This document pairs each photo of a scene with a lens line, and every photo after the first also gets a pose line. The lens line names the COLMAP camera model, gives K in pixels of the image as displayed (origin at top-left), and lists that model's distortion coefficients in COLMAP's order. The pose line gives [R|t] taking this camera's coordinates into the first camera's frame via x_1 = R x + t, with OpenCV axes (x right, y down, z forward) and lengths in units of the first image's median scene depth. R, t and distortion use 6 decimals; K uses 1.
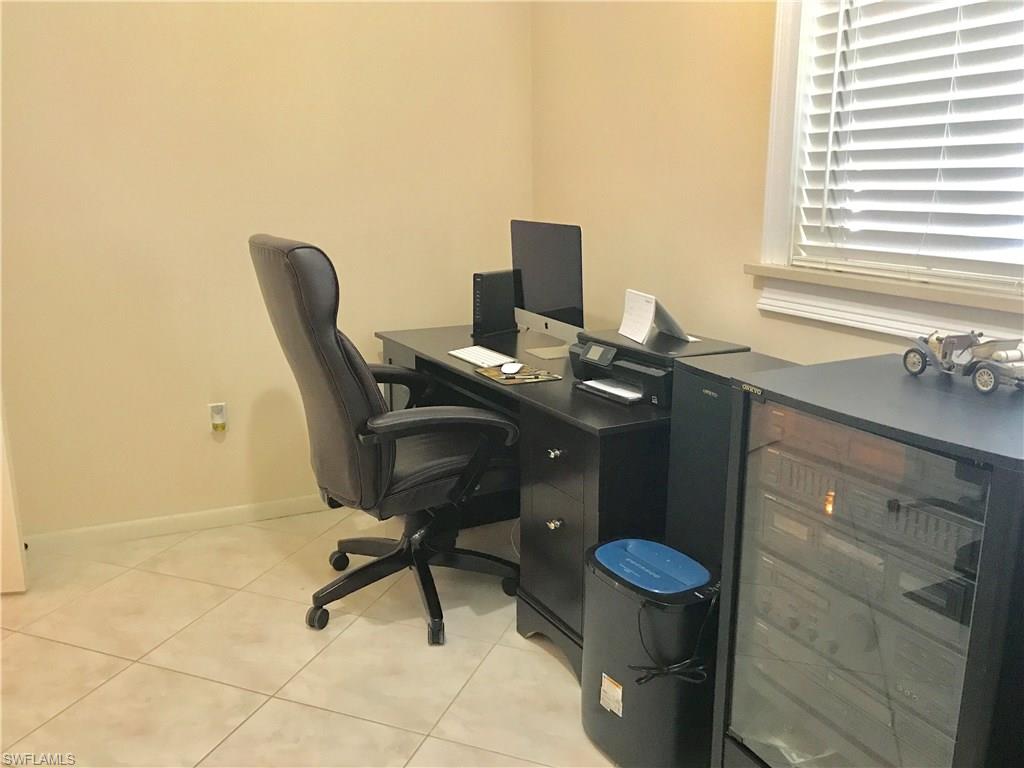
lens RADIAL K [[848.8, 0, 508.3], [0, 848.8, 379.2], [0, 0, 1]] dist [0.065449, -0.086710]
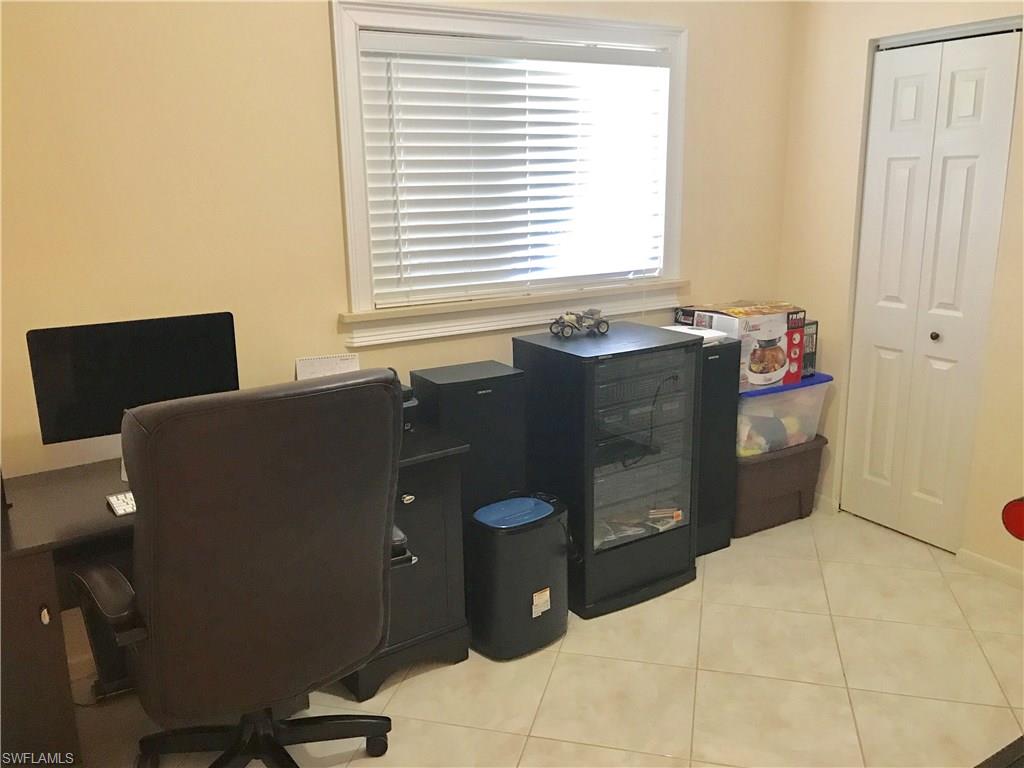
lens RADIAL K [[848.8, 0, 508.3], [0, 848.8, 379.2], [0, 0, 1]] dist [0.065449, -0.086710]
pose [[-0.100370, -0.229700, 0.968072, -1.082691], [0.247300, 0.936692, 0.247894, -0.327623], [-0.963726, 0.264286, -0.037211, 0.916712]]
